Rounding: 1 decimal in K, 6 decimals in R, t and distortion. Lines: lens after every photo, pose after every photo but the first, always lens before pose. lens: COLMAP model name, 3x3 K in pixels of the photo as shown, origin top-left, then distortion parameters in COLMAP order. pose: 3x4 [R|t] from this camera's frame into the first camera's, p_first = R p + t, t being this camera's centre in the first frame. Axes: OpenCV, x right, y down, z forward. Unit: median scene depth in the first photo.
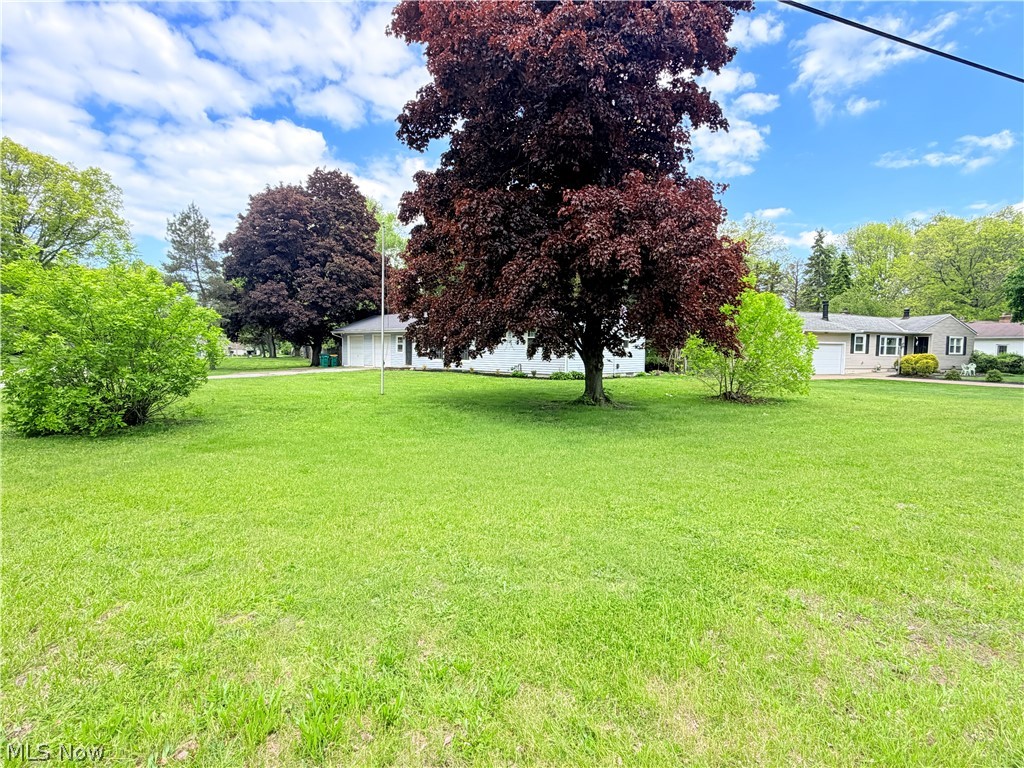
lens RADIAL K [[575.7, 0, 512.0], [0, 575.7, 384.0], [0, 0, 1]] dist [-0.002206, -0.001752]
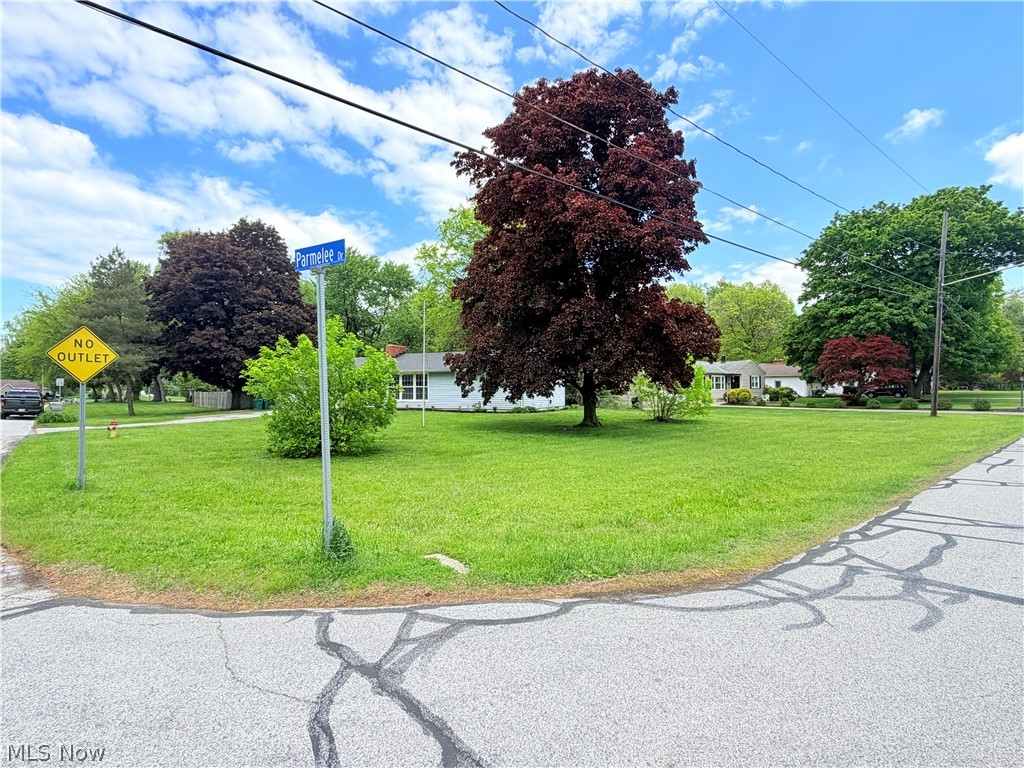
lens RADIAL K [[632.9, 0, 512.0], [0, 632.9, 384.0], [0, 0, 1]] dist [0.002314, -0.000353]
pose [[0.938910, -0.012880, 0.343922, -0.089039], [0.035099, 0.997673, -0.058458, 0.002109], [-0.342369, 0.066958, 0.937177, -0.068556]]
